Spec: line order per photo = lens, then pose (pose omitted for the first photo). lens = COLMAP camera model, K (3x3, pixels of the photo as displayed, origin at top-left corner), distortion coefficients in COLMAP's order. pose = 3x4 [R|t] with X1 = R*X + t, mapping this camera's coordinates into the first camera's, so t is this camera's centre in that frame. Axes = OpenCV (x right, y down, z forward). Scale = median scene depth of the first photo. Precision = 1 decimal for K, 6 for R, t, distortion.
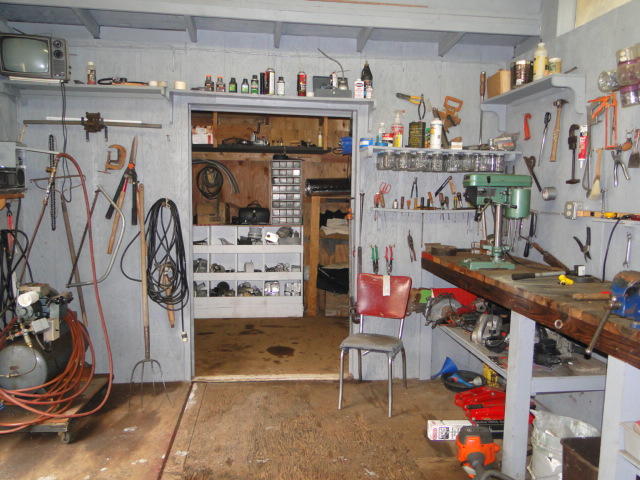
lens RADIAL K [[540.9, 0, 320.0], [0, 540.9, 240.0], [0, 0, 1]] dist [0.004765, 0.007039]
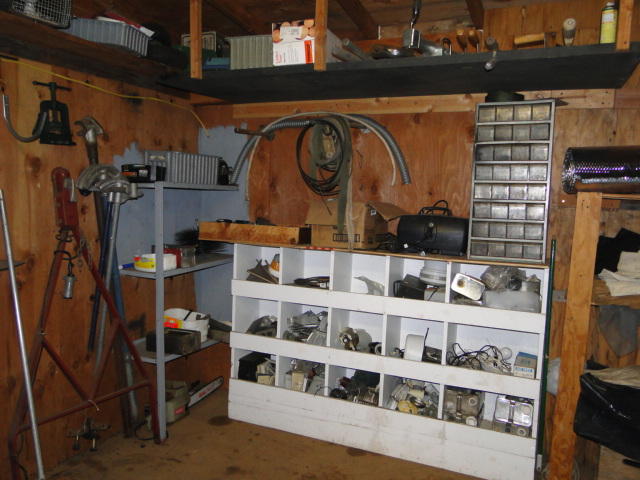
lens RADIAL K [[540.9, 0, 320.0], [0, 540.9, 240.0], [0, 0, 1]] dist [0.004765, 0.007039]
pose [[0.867033, 0.062694, -0.494291, 0.018364], [-0.058548, 0.997999, 0.023885, -0.045009], [0.494799, 0.008231, 0.868968, 0.565879]]
